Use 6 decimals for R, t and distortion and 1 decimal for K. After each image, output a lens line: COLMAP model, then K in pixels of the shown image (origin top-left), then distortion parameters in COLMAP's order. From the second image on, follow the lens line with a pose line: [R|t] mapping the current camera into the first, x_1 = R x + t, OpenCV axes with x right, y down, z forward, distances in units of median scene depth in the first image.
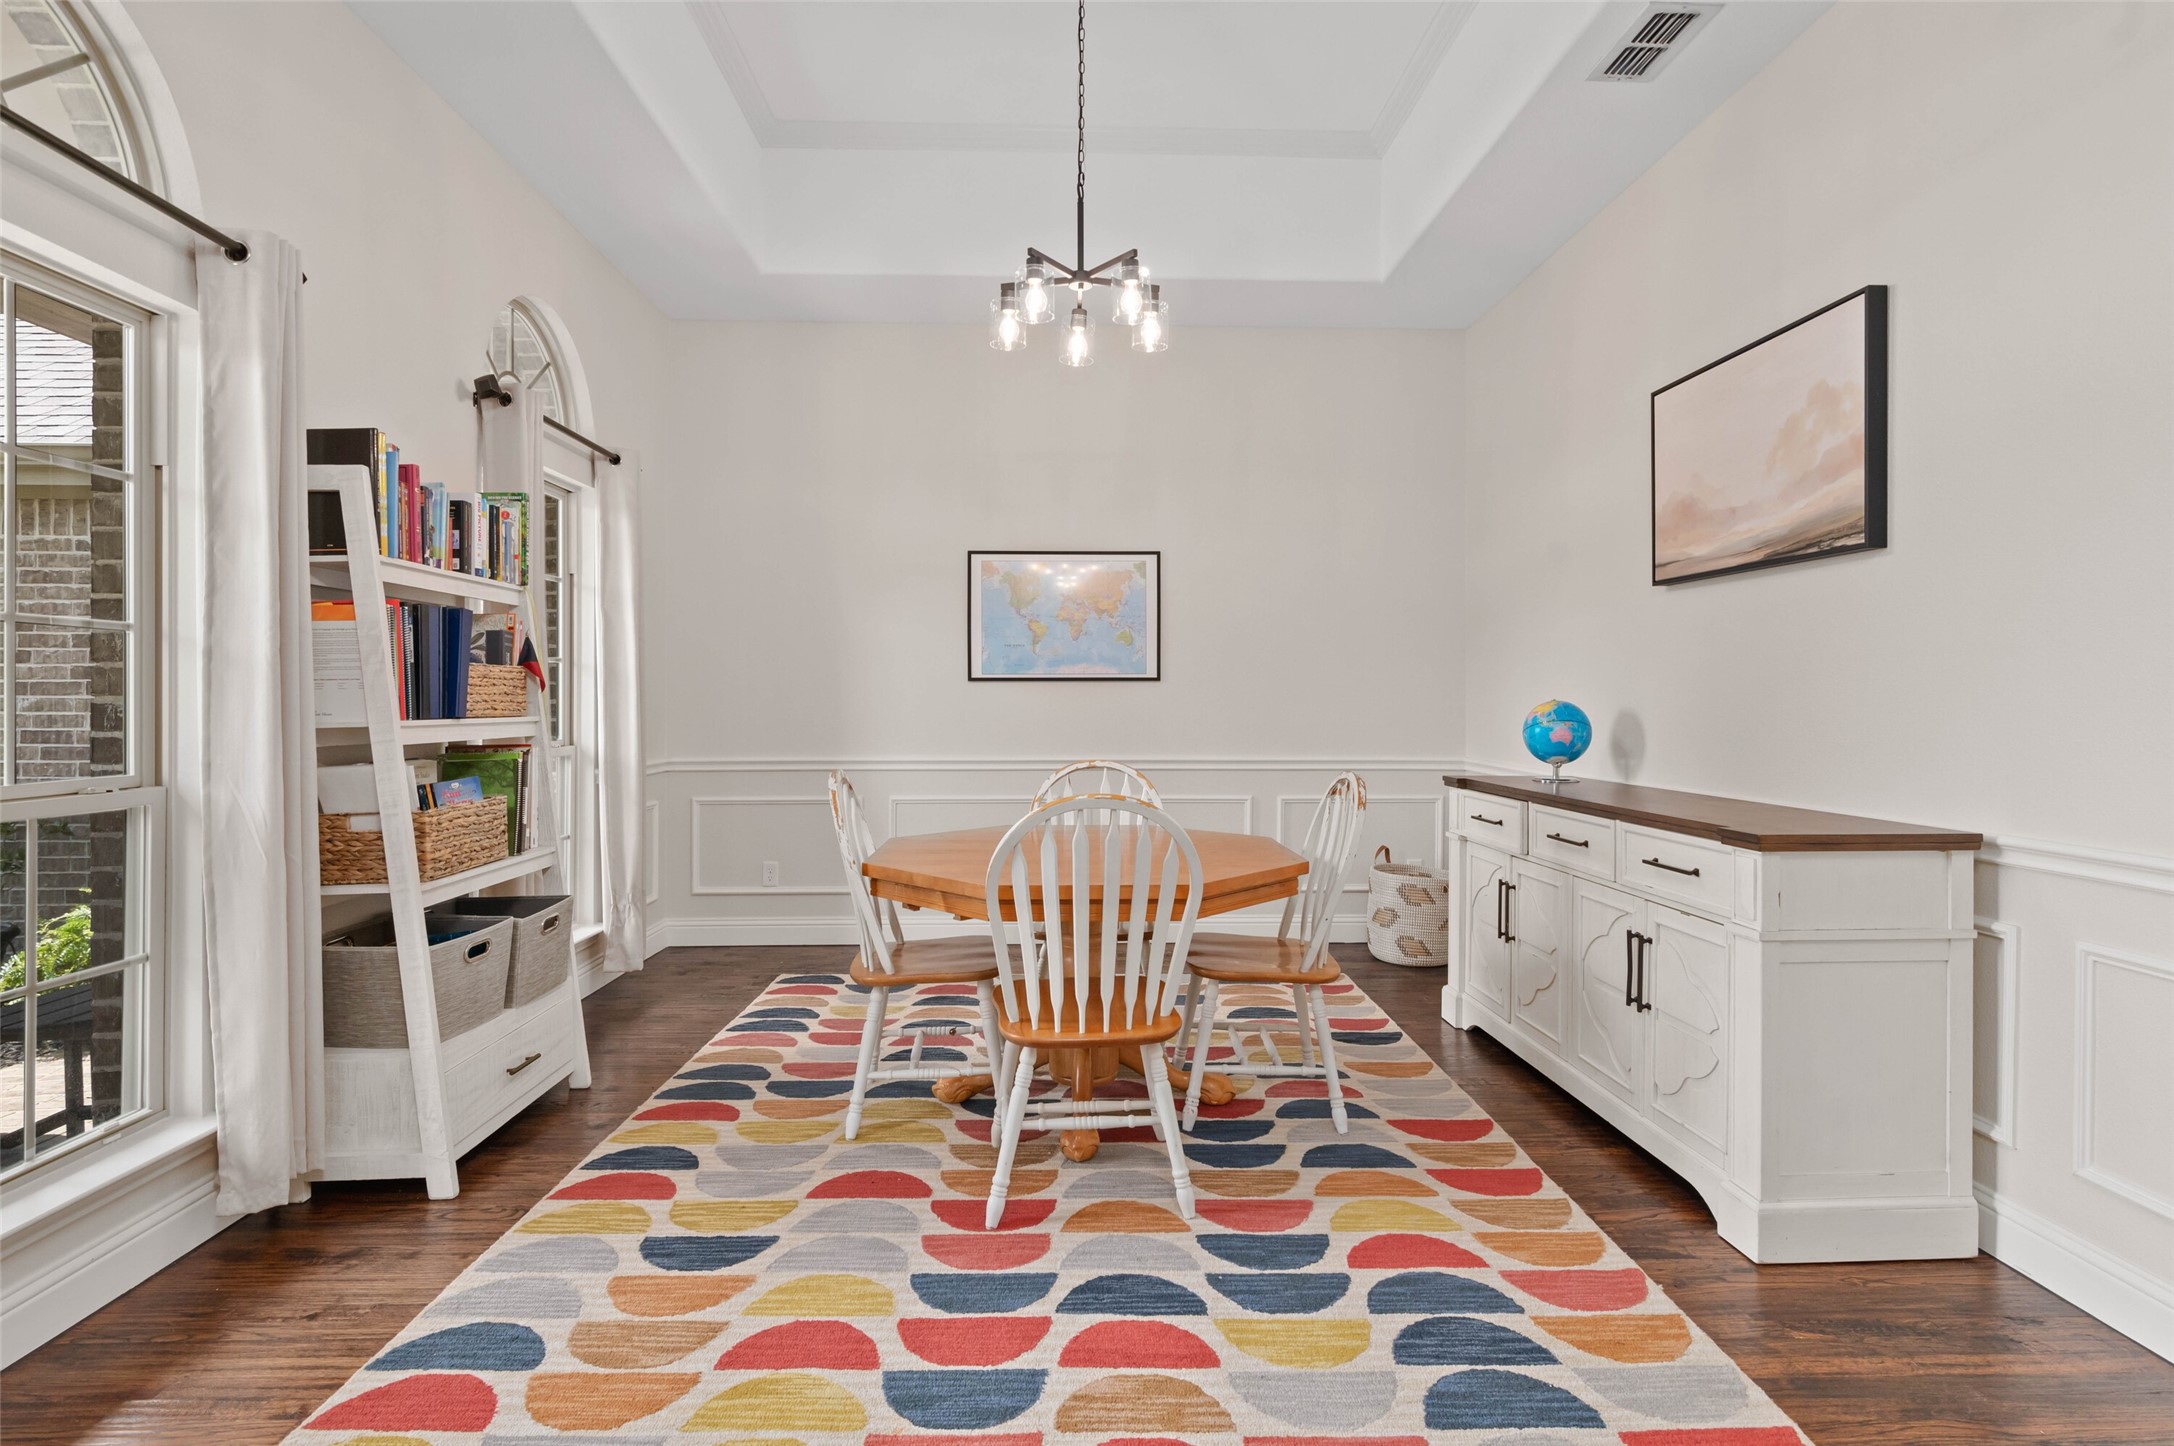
lens RADIAL K [[1061.4, 0, 1081.6], [0, 1061.4, 710.0], [0, 0, 1]] dist [-0.008607, 0.001738]
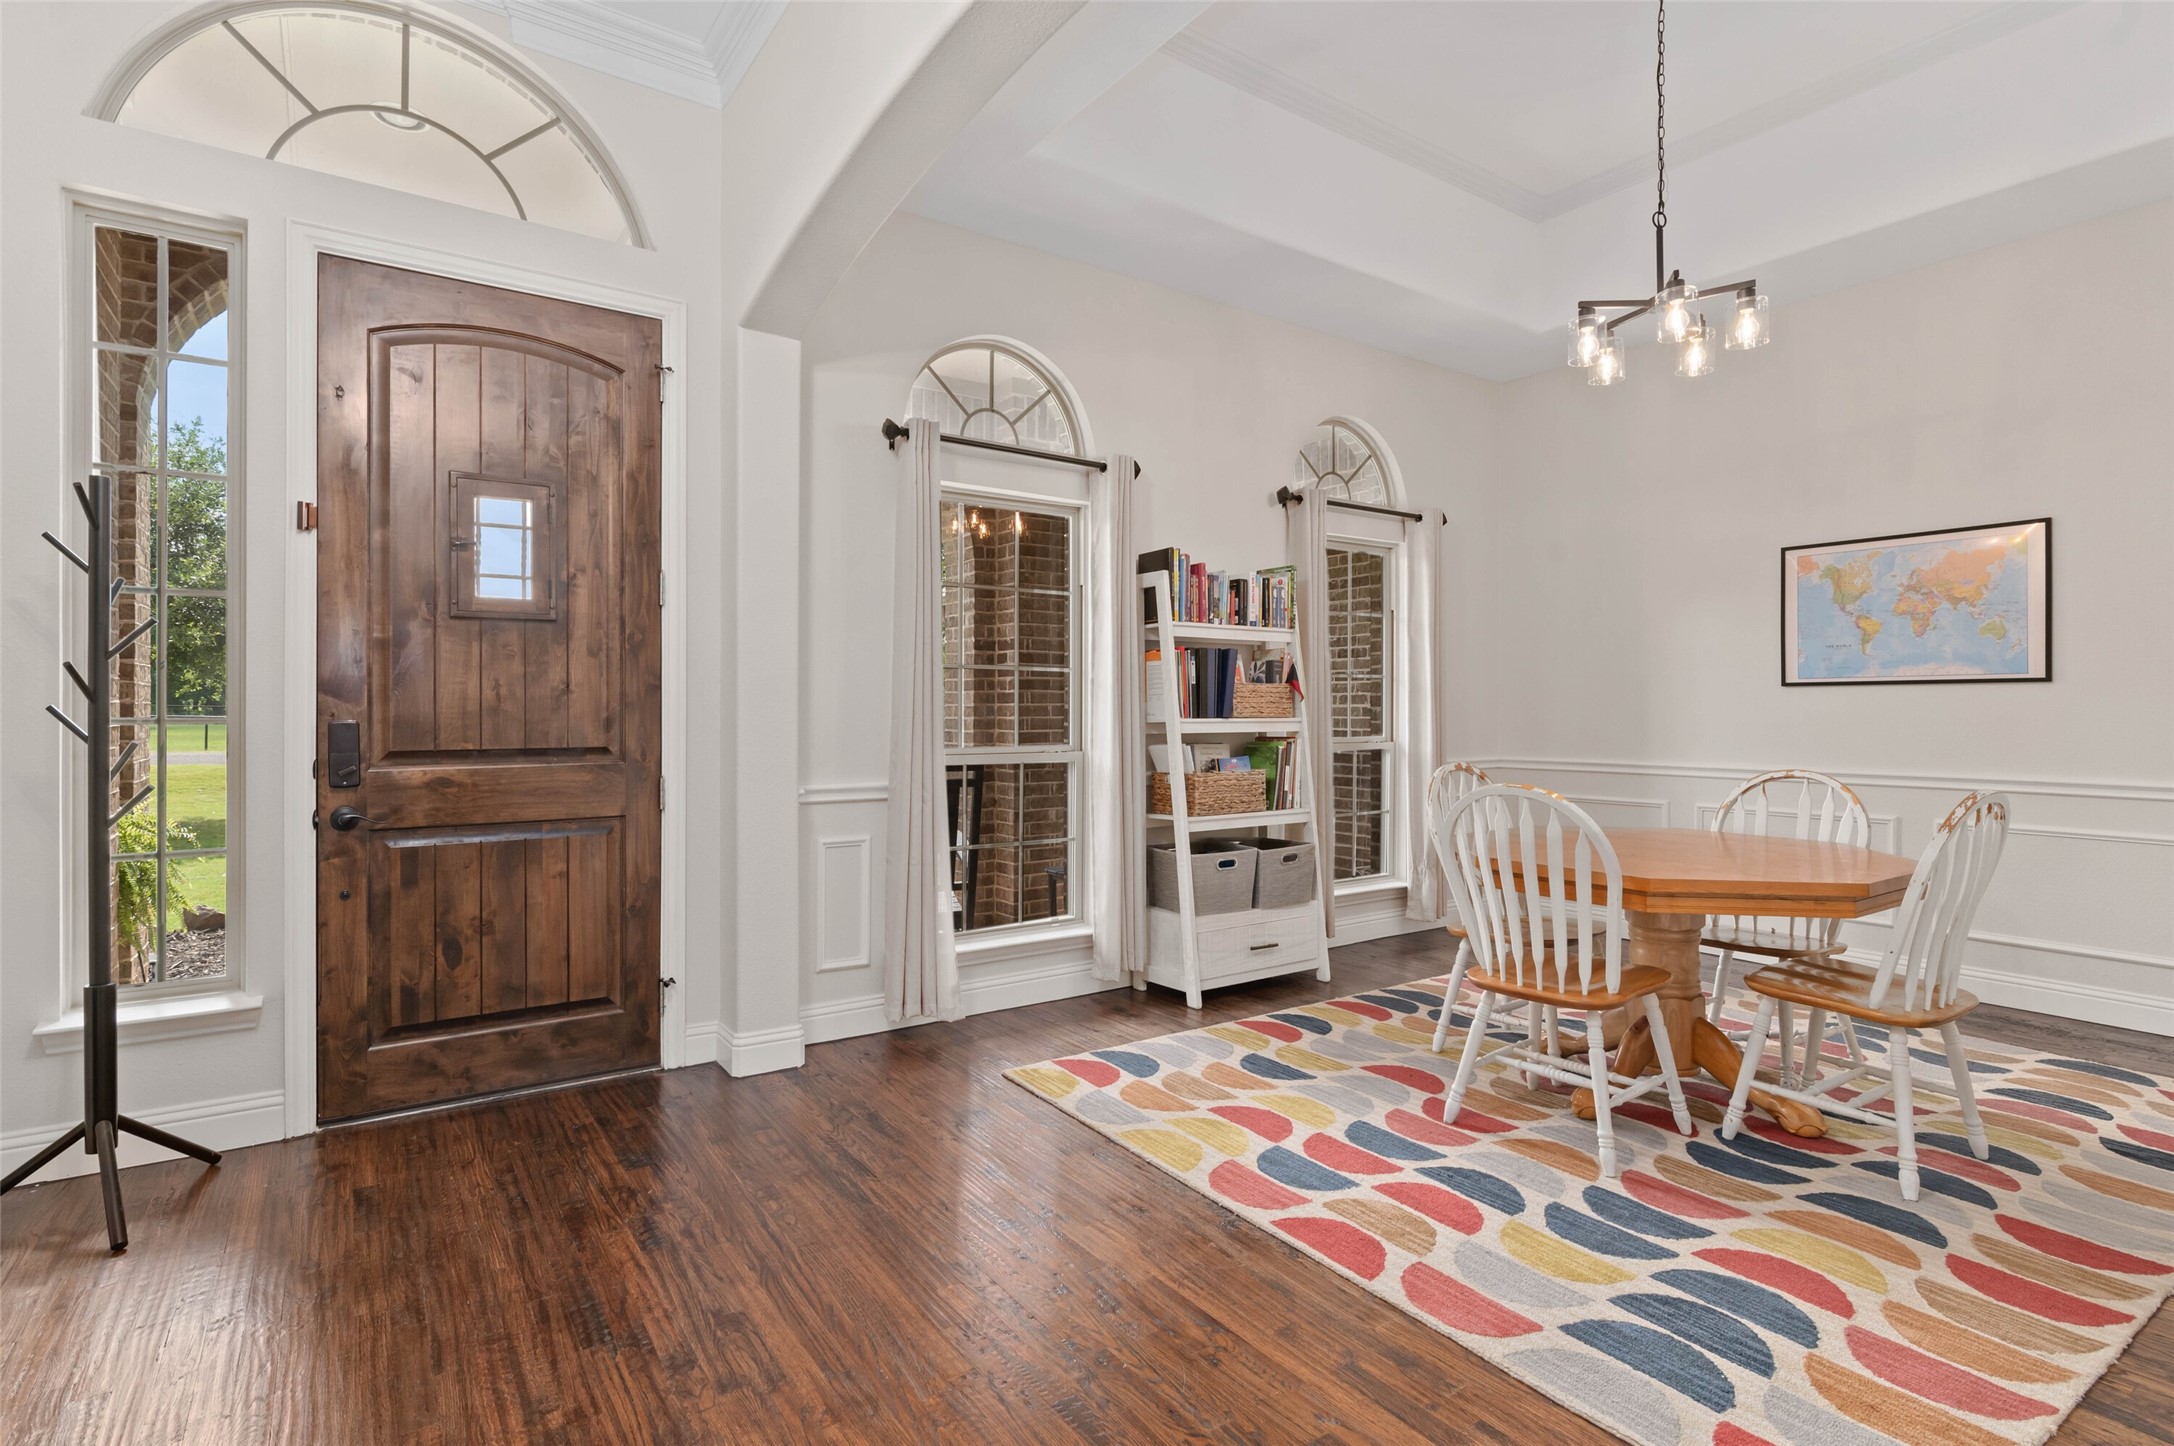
lens RADIAL K [[1061.4, 0, 1094.6], [0, 1061.4, 716.1], [0, 0, 1]] dist [-0.008607, 0.001738]
pose [[0.552664, 0.004519, -0.833392, 0.692750], [-0.007326, 0.999973, 0.000565, 0.006039], [0.833372, 0.005793, 0.552682, -0.049763]]
